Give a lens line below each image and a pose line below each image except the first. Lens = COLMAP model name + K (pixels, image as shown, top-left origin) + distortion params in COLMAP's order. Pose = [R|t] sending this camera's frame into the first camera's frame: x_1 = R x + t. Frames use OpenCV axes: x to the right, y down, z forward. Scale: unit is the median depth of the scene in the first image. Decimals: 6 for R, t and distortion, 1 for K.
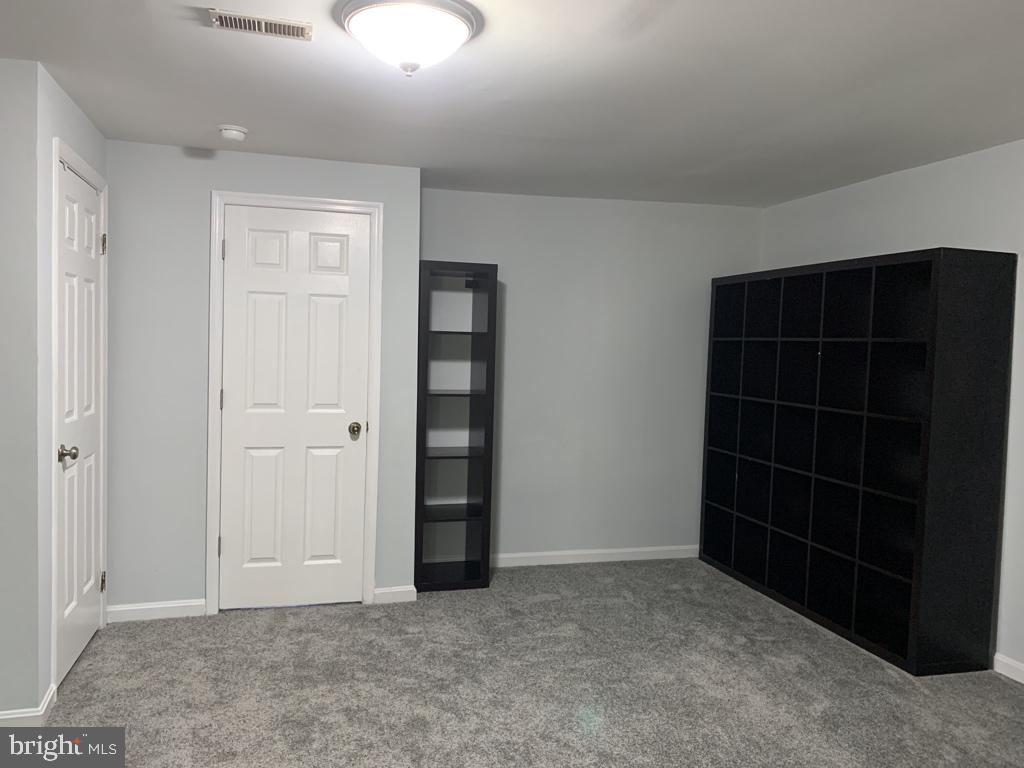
lens RADIAL K [[786.2, 0, 498.2], [0, 786.2, 396.9], [0, 0, 1]] dist [0.038662, -0.025717]
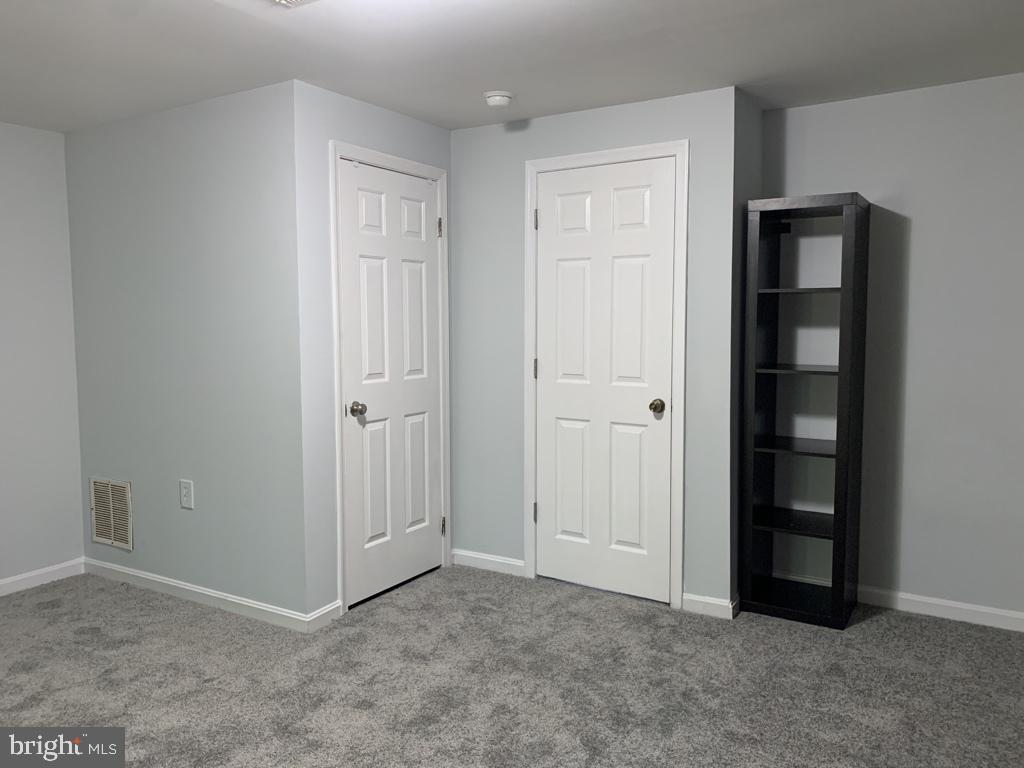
lens RADIAL K [[786.2, 0, 505.7], [0, 786.2, 387.2], [0, 0, 1]] dist [0.038662, -0.025717]
pose [[0.678328, 0.044467, -0.733413, 0.358924], [-0.029072, 0.999010, 0.033681, -0.005428], [0.734184, -0.001525, 0.678949, 0.288150]]
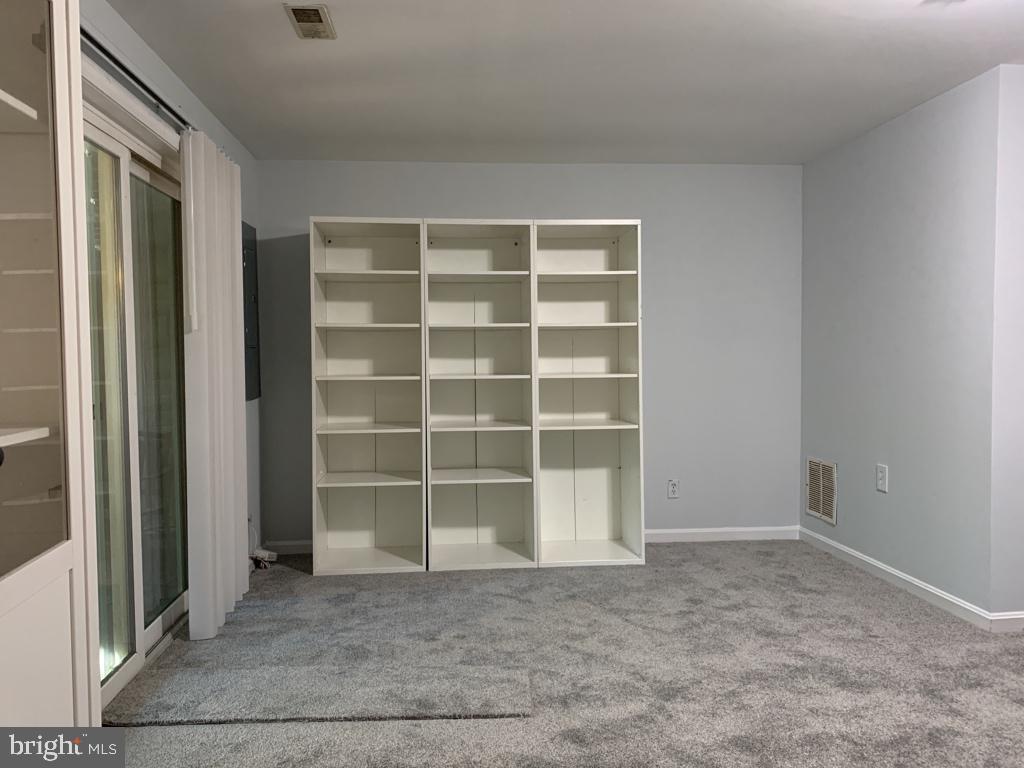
lens RADIAL K [[786.2, 0, 505.4], [0, 786.2, 383.9], [0, 0, 1]] dist [0.038662, -0.025717]
pose [[-0.168237, 0.023658, -0.985463, 0.496506], [-0.057257, 0.997790, 0.033729, 0.039499], [0.984082, 0.062099, -0.166510, 0.337610]]
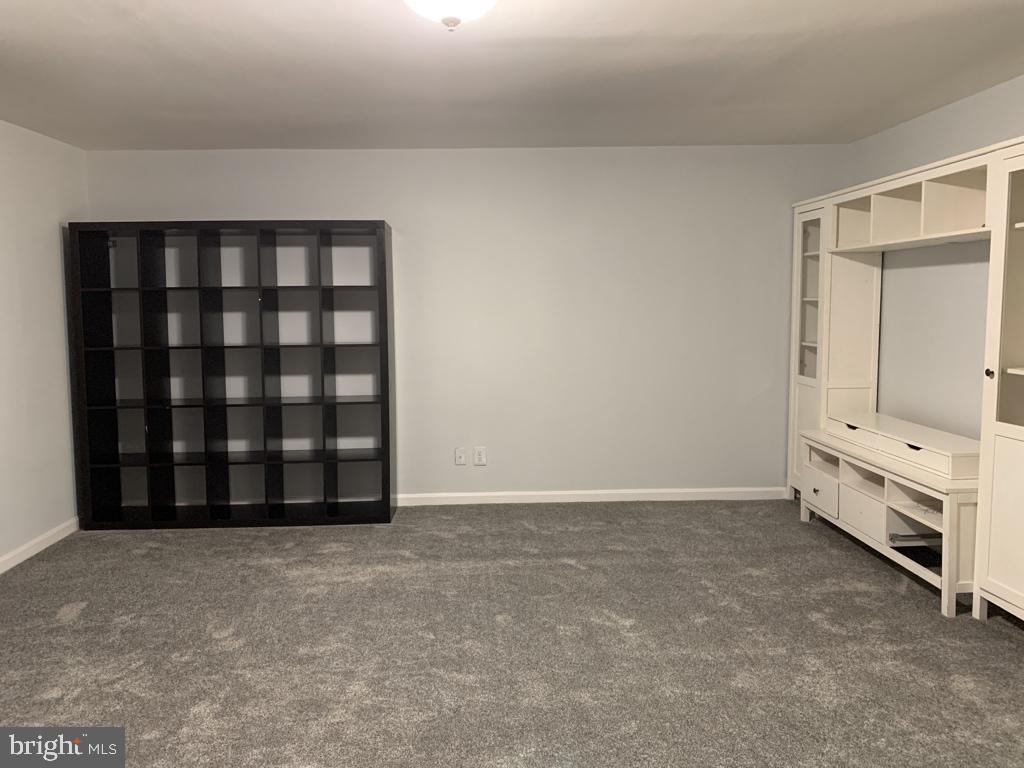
lens RADIAL K [[786.2, 0, 518.6], [0, 786.2, 358.4], [0, 0, 1]] dist [0.038662, -0.025717]
pose [[0.202833, -0.096127, 0.974484, -0.687708], [0.079481, 0.993502, 0.081459, -0.036565], [-0.975982, 0.060930, 0.209156, 0.400445]]
